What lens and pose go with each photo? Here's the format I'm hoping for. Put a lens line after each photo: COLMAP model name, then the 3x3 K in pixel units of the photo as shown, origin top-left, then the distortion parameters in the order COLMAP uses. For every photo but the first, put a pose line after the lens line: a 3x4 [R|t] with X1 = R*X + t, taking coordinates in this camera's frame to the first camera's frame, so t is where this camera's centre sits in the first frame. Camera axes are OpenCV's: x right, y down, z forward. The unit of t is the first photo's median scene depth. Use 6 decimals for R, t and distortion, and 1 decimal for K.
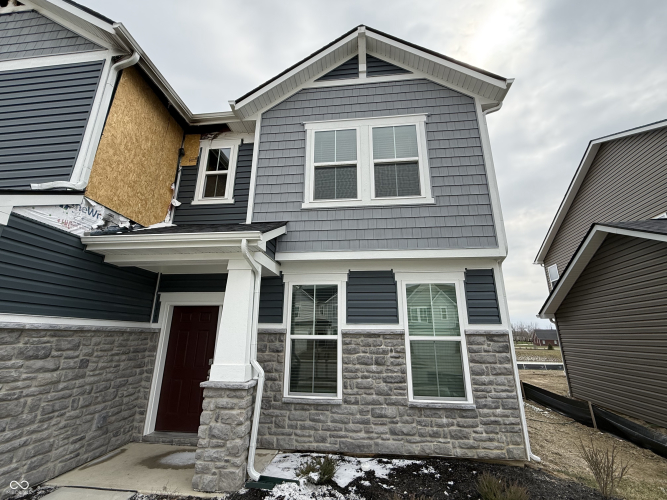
lens RADIAL K [[288.9, 0, 333.5], [0, 288.9, 250.0], [0, 0, 1]] dist [0.000394, 0.000123]
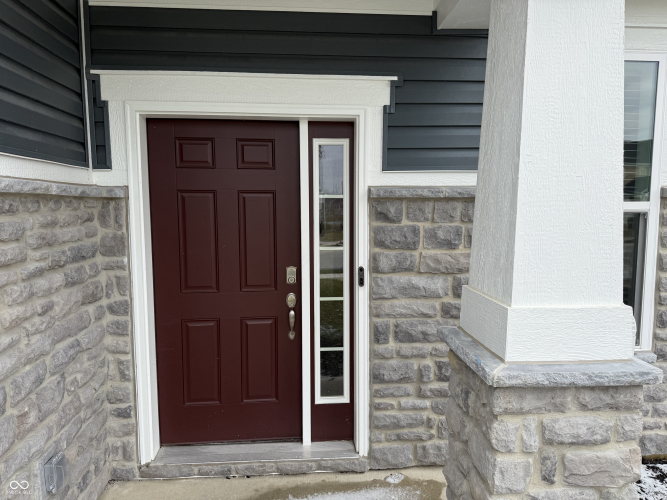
lens RADIAL K [[477.9, 0, 333.5], [0, 477.9, 250.0], [0, 0, 1]] dist [0.002345, 0.002189]
pose [[0.983528, -0.028087, 0.178558, -0.514099], [-0.041359, 0.926676, 0.373580, 0.142245], [-0.175958, -0.374811, 0.910250, 0.494372]]
